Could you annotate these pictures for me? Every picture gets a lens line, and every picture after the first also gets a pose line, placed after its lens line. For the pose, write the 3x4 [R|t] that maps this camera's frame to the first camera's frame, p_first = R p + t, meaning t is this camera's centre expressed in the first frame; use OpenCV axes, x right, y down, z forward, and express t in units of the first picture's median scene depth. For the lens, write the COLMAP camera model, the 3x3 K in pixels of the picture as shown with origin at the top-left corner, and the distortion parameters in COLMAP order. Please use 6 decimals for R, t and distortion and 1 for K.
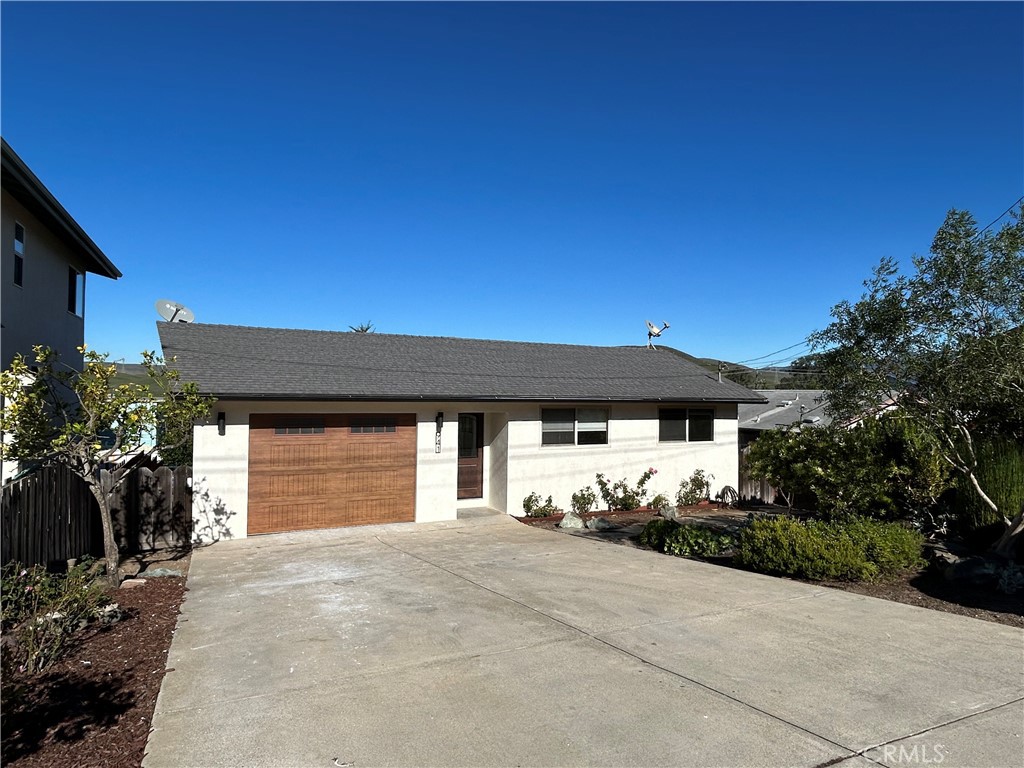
lens RADIAL K [[596.7, 0, 512.0], [0, 596.7, 384.0], [0, 0, 1]] dist [0.000731, 0.000275]
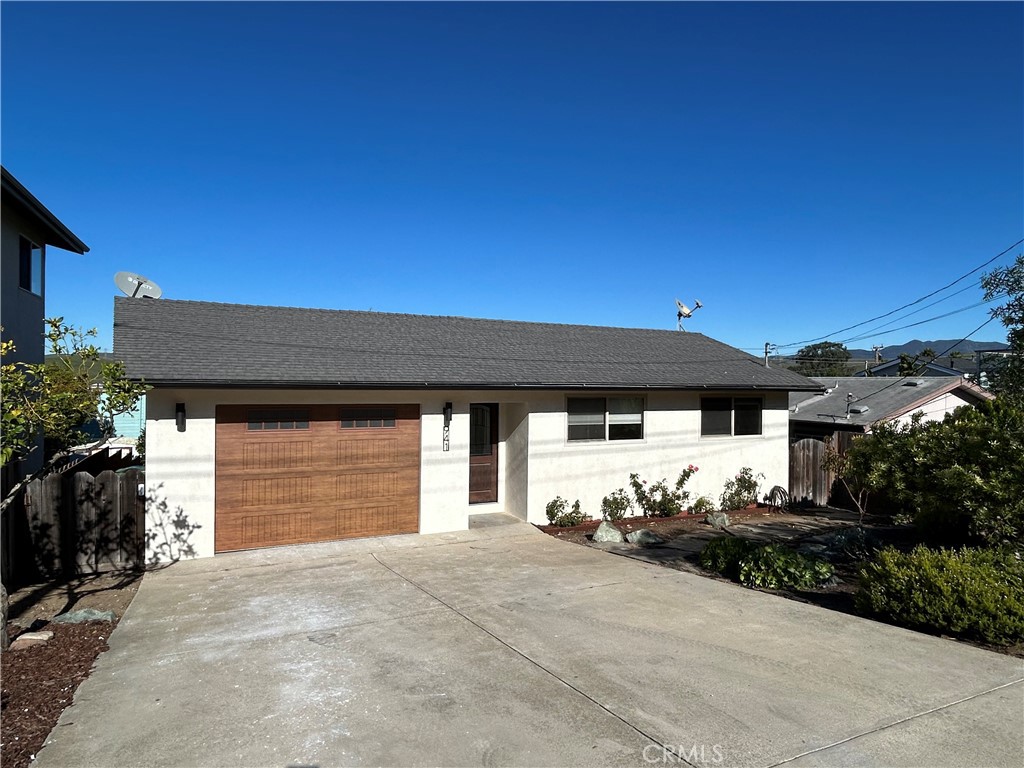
lens RADIAL K [[596.7, 0, 512.0], [0, 596.7, 384.0], [0, 0, 1]] dist [0.000731, 0.000275]
pose [[0.999988, -0.002245, -0.004350, -0.029316], [0.002321, 0.999843, 0.017545, 0.007462], [0.004309, -0.017555, 0.999837, 0.174713]]
